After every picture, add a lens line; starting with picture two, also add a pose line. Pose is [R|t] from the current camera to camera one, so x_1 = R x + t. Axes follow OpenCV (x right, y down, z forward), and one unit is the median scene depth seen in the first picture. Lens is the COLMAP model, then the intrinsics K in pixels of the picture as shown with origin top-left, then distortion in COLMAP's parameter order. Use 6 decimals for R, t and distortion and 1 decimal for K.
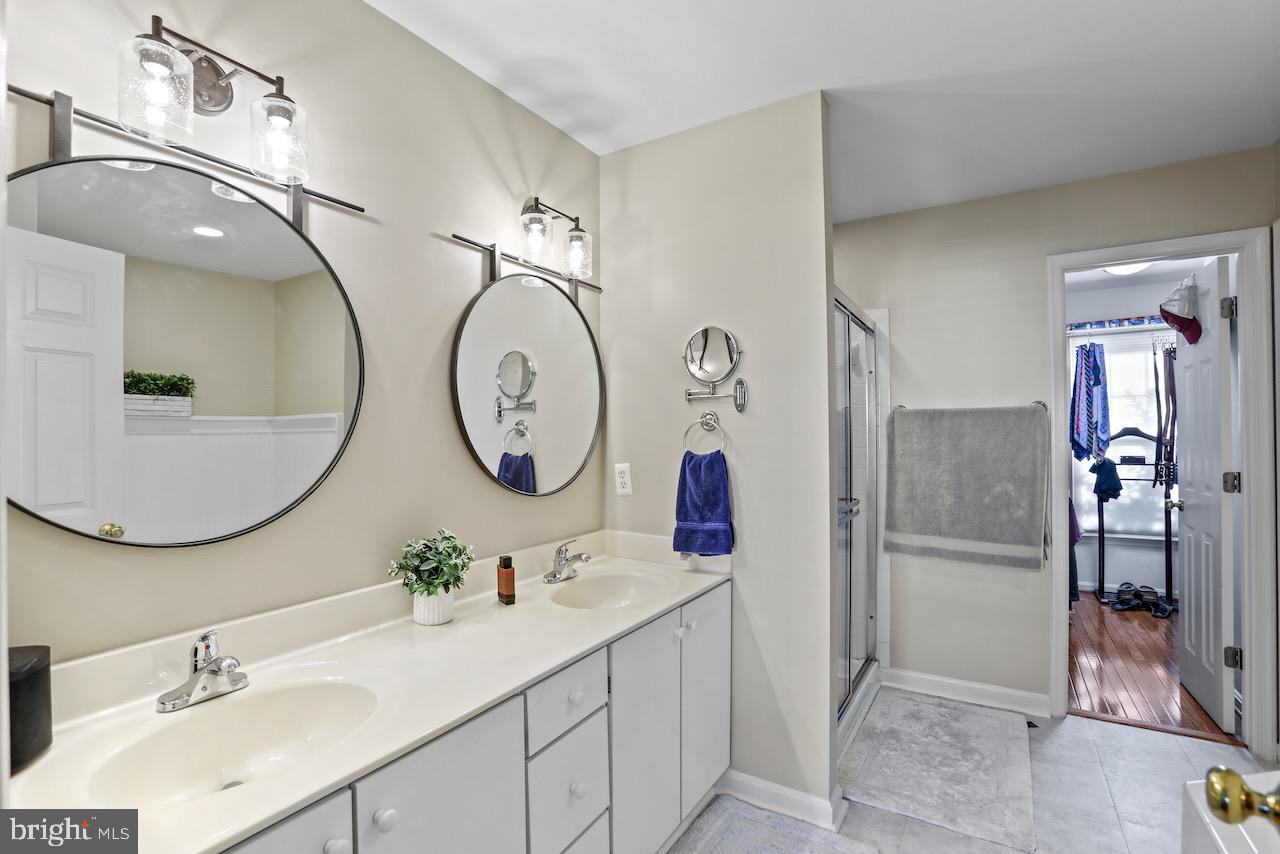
lens RADIAL K [[588.4, 0, 638.8], [0, 588.4, 429.9], [0, 0, 1]] dist [-0.029988, 0.000158]
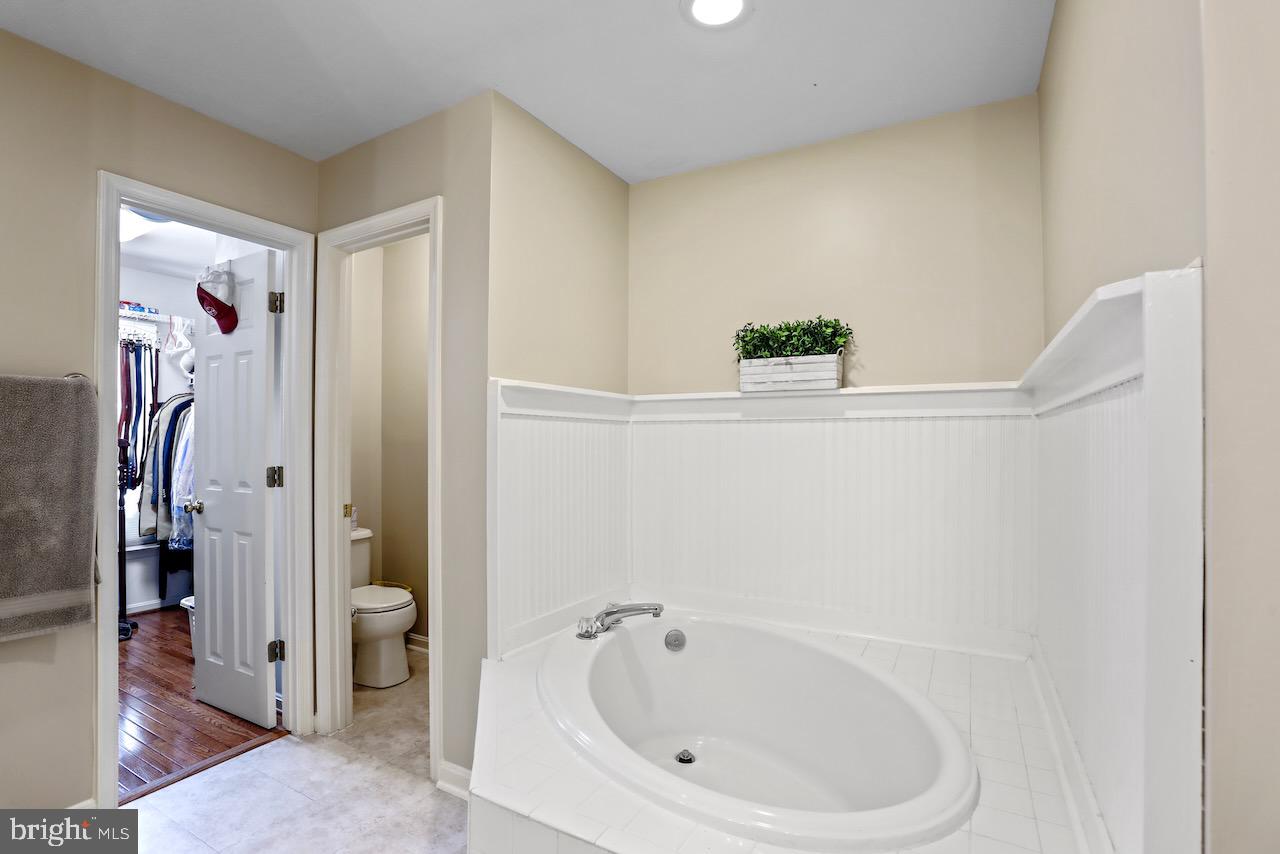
lens RADIAL K [[588.4, 0, 637.7], [0, 588.4, 440.2], [0, 0, 1]] dist [-0.029988, 0.000158]
pose [[-0.023572, 0.008686, 0.999684, 0.003409], [-0.012247, 0.999885, -0.008977, 0.027491], [-0.999647, -0.012455, -0.023463, 0.366399]]
